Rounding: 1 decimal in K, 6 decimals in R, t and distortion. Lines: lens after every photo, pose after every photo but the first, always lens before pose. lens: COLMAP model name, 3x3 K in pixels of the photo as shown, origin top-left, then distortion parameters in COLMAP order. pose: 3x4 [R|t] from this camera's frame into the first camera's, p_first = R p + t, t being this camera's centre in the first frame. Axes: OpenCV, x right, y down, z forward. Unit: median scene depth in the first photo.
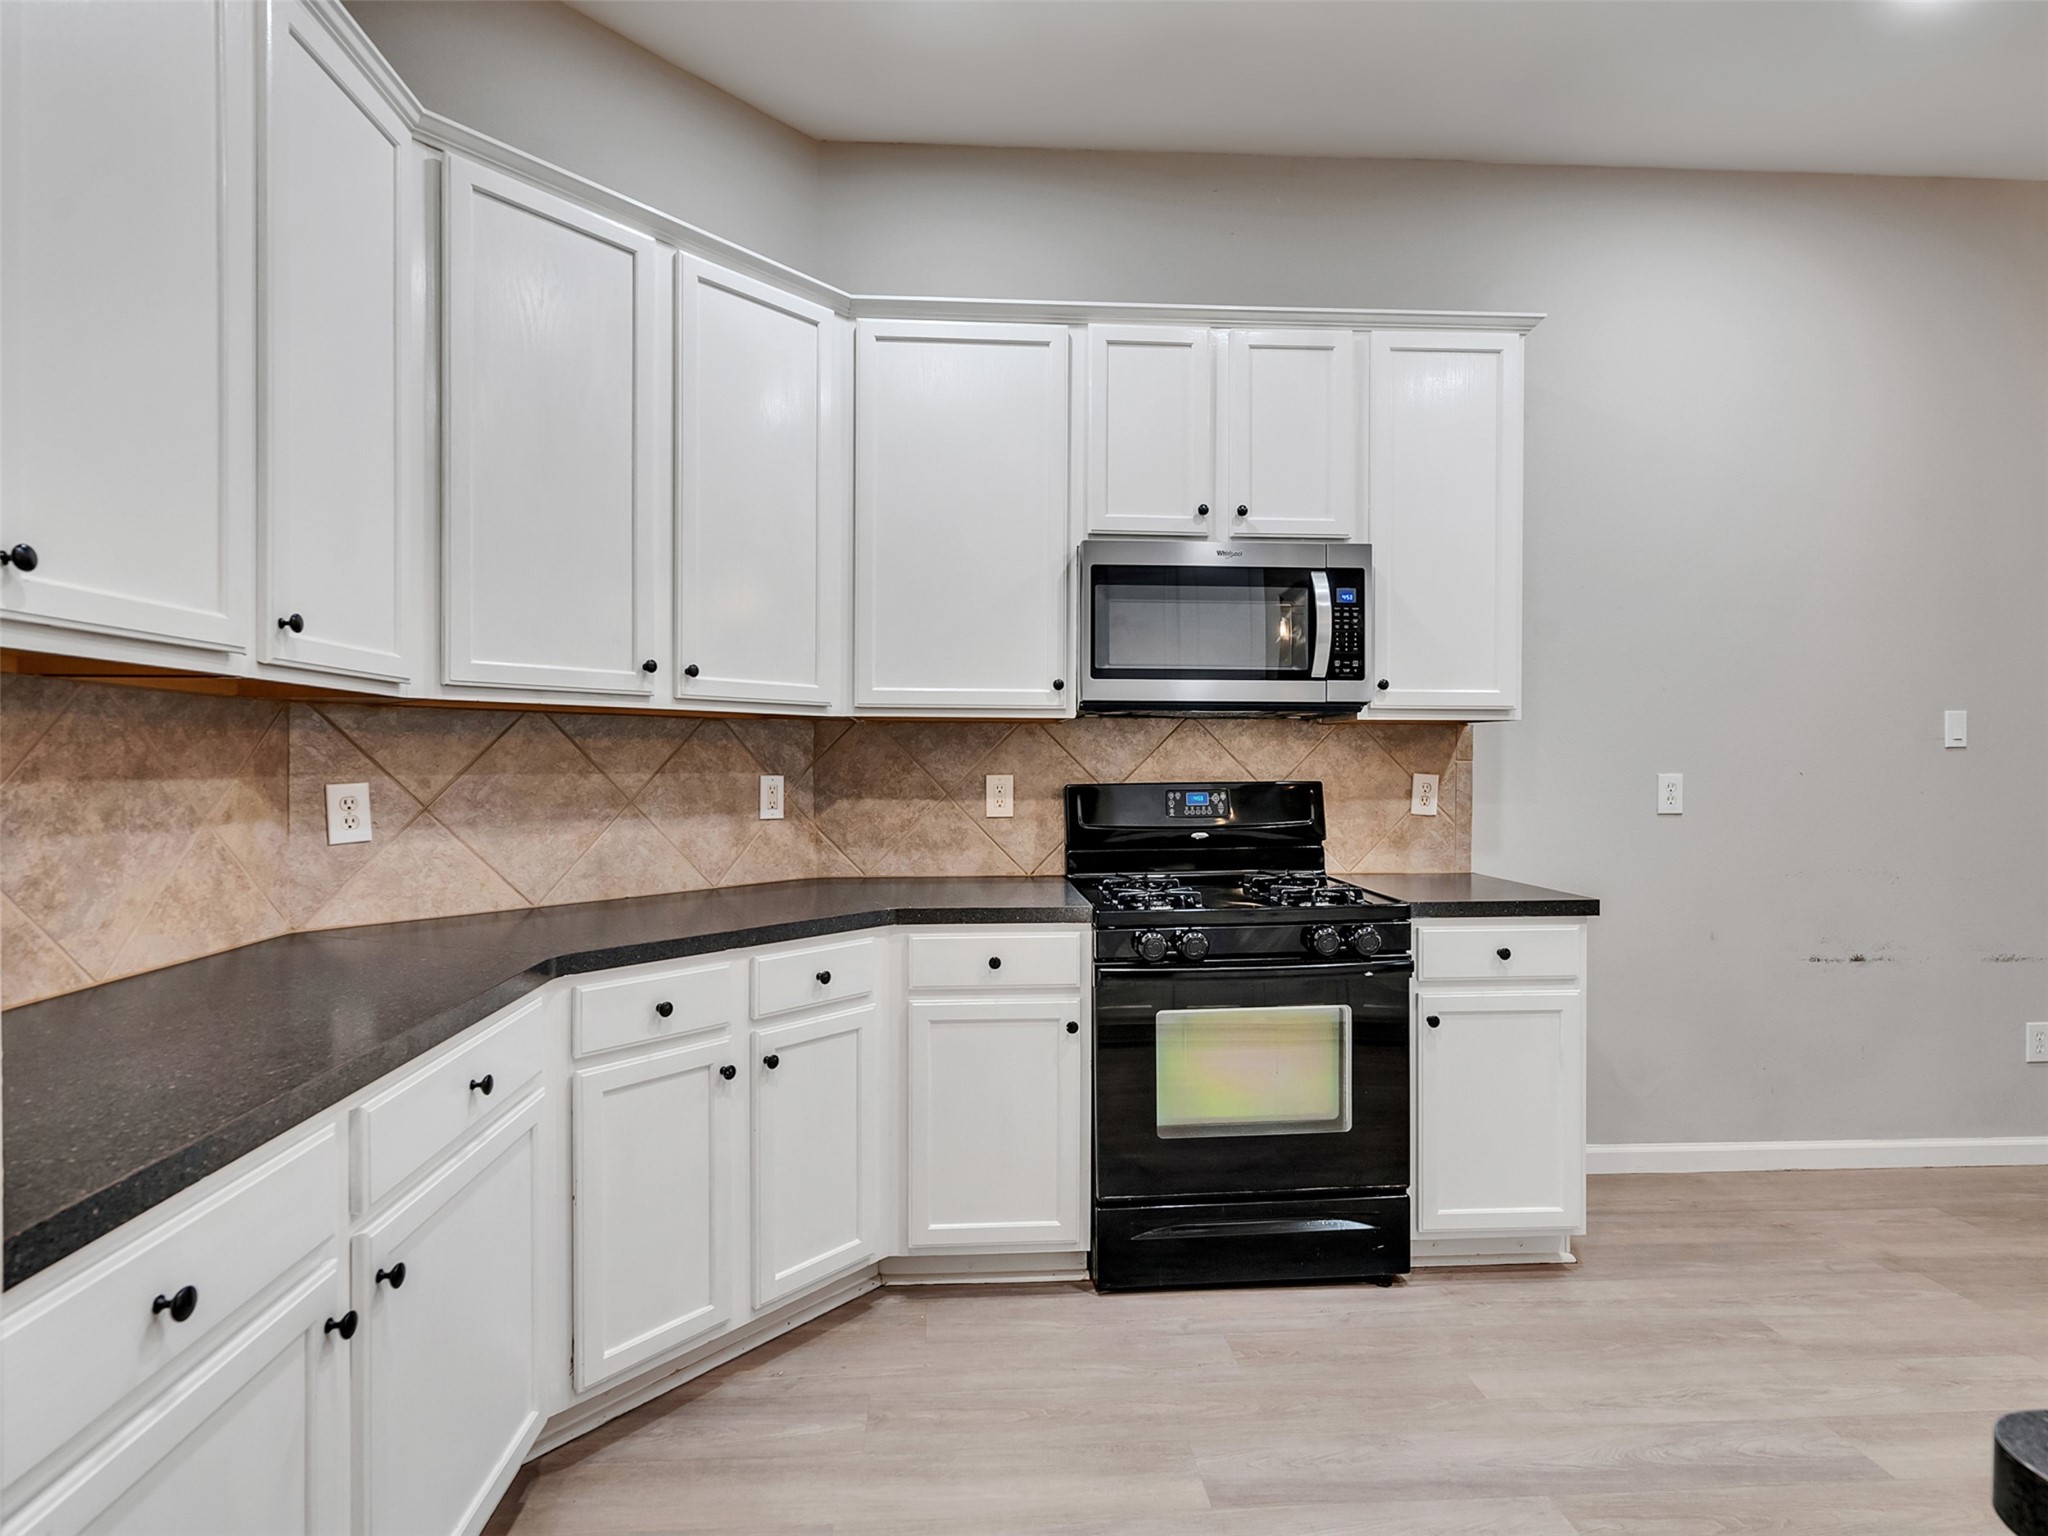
lens RADIAL K [[1047.9, 0, 1006.5], [0, 1047.9, 765.9], [0, 0, 1]] dist [-0.008715, 0.005722]
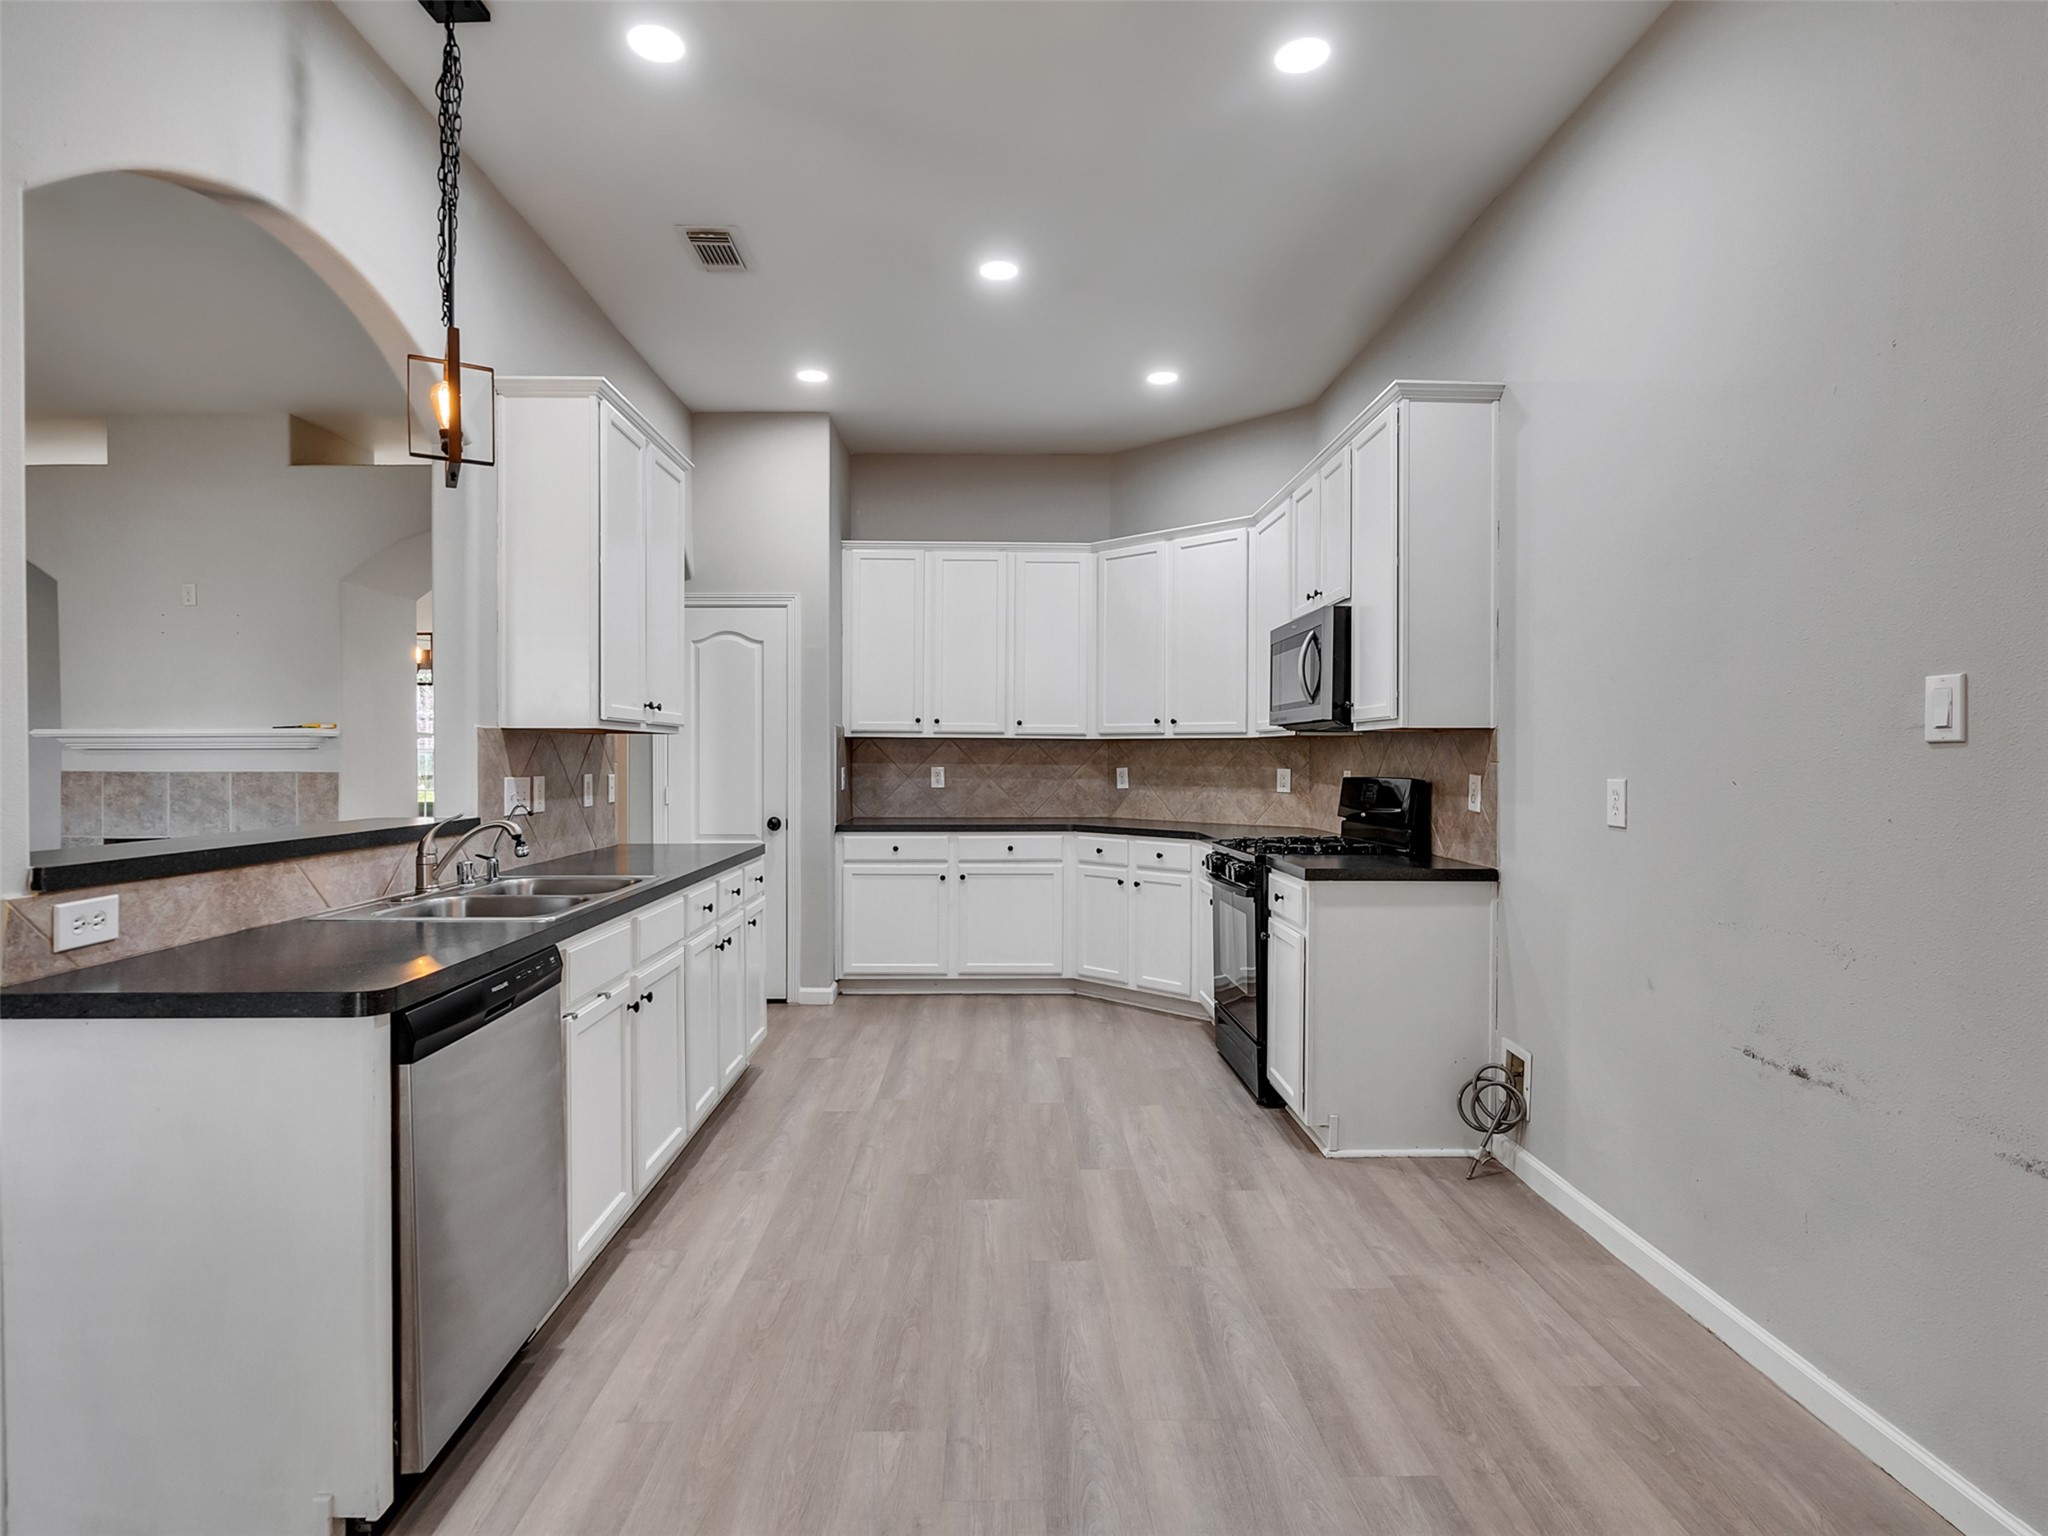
lens RADIAL K [[1047.9, 0, 1005.4], [0, 1047.9, 768.6], [0, 0, 1]] dist [-0.008715, 0.005722]
pose [[-0.047340, 0.009223, -0.998836, 1.722653], [-0.010222, 0.999901, 0.009717, -0.004566], [0.998827, 0.010670, -0.047241, 0.628296]]
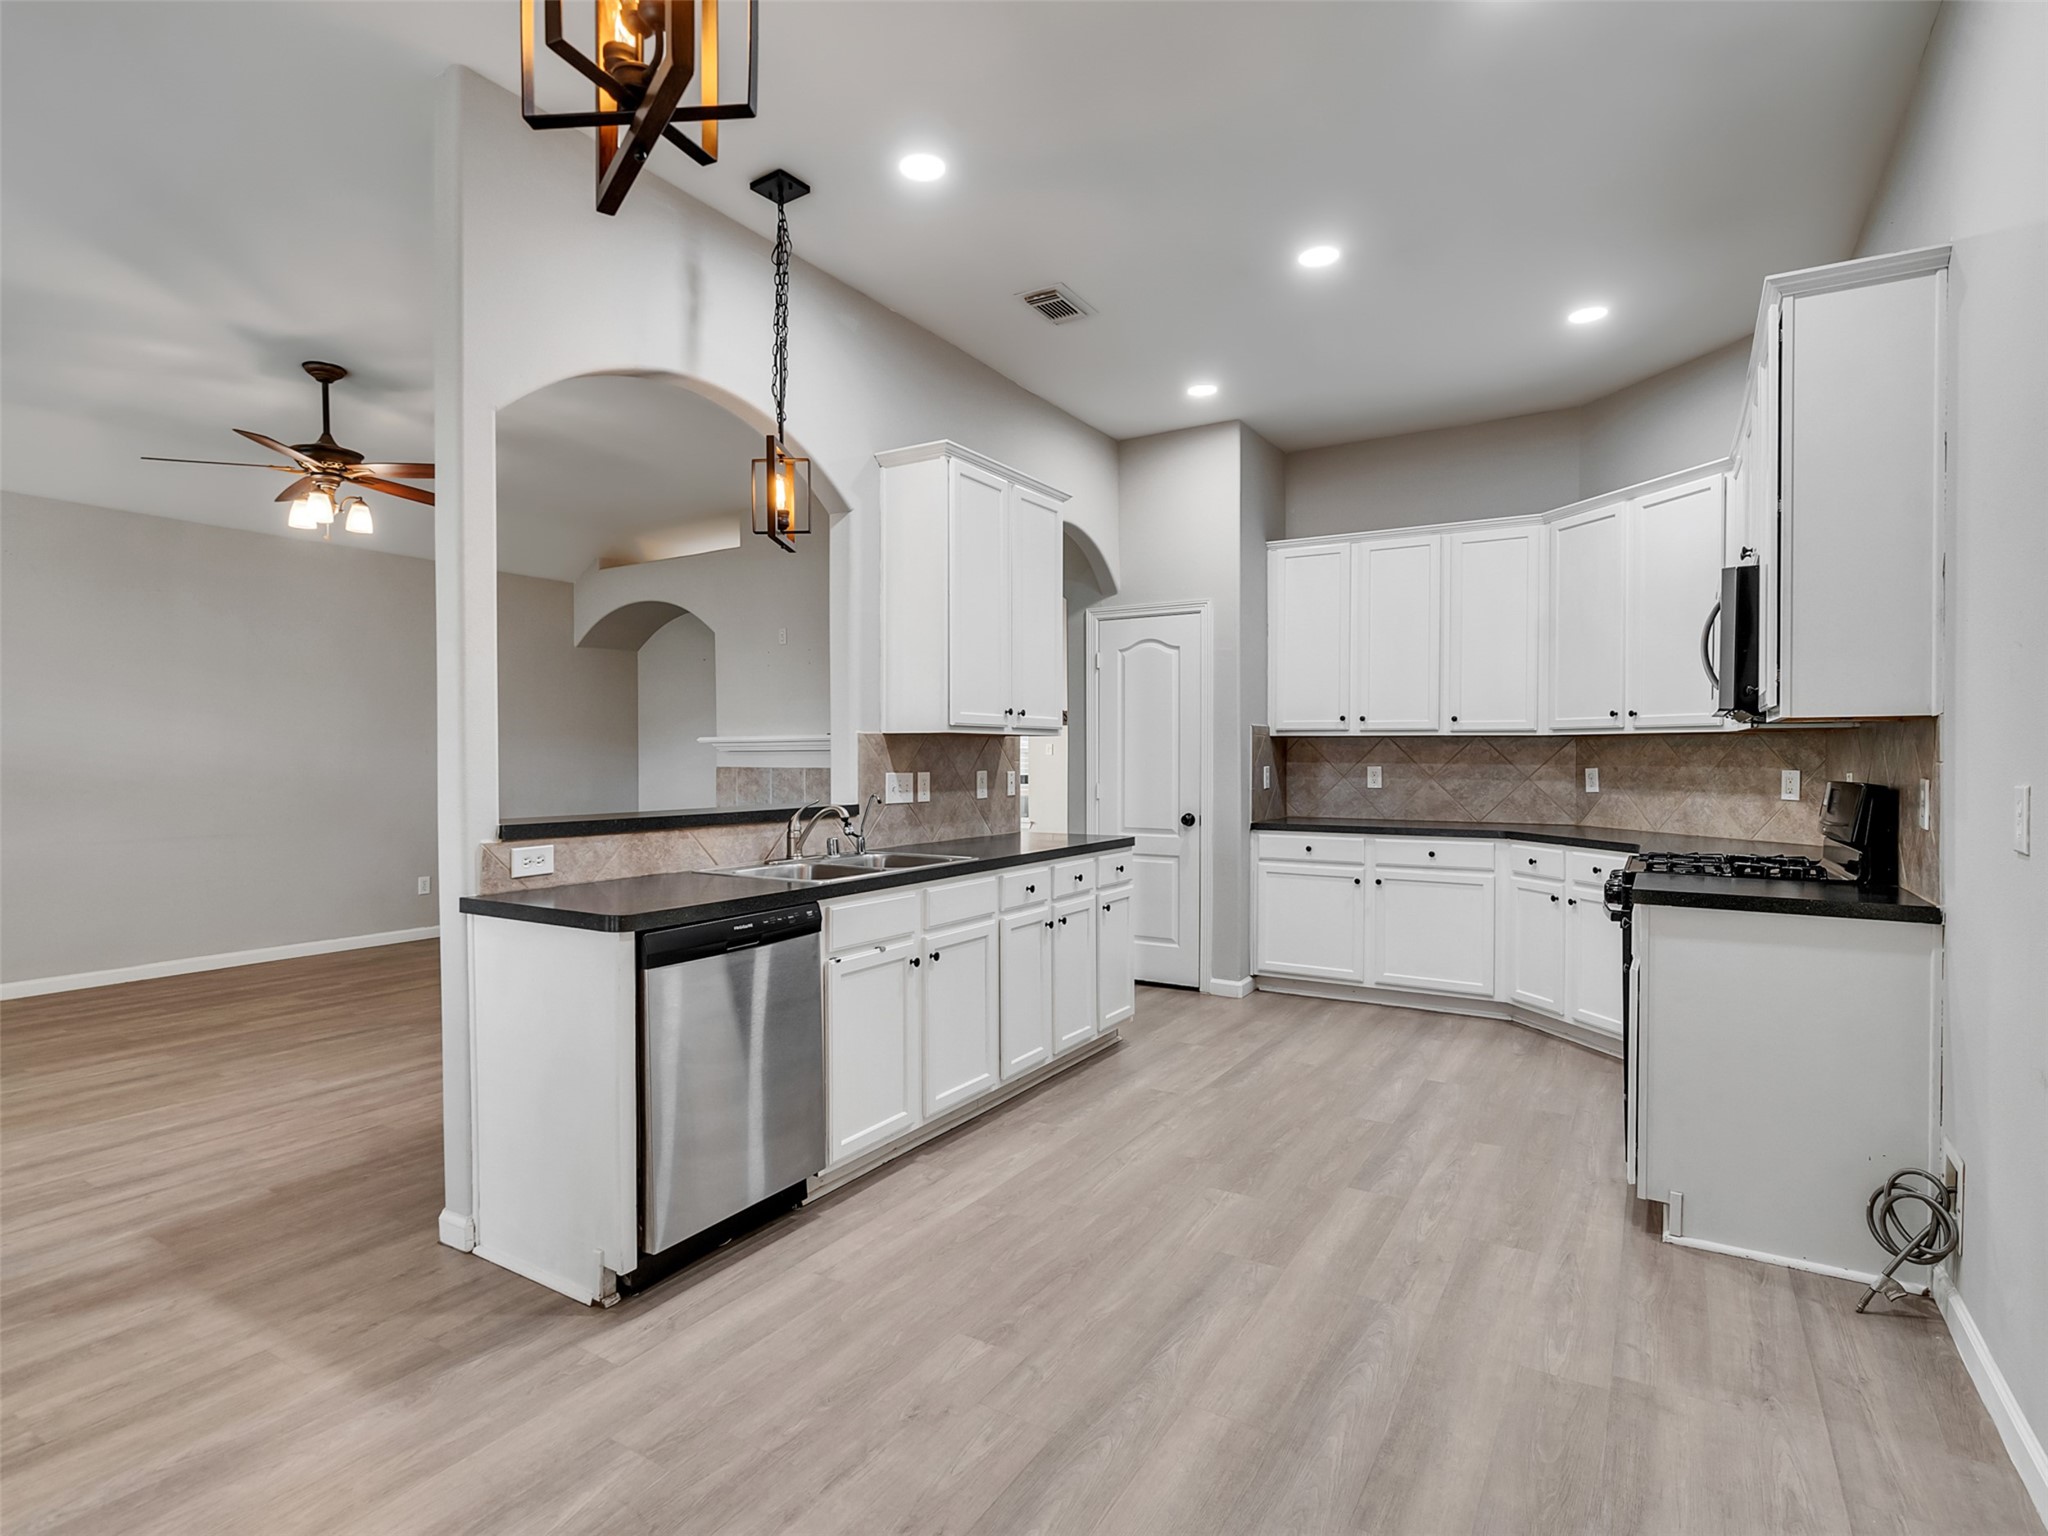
lens RADIAL K [[1047.9, 0, 1005.0], [0, 1047.9, 770.1], [0, 0, 1]] dist [-0.008715, 0.005722]
pose [[-0.580667, 0.009512, -0.814086, 1.673279], [-0.007883, 0.999819, 0.017305, -0.008194], [0.814103, 0.016466, -0.580487, 1.002438]]
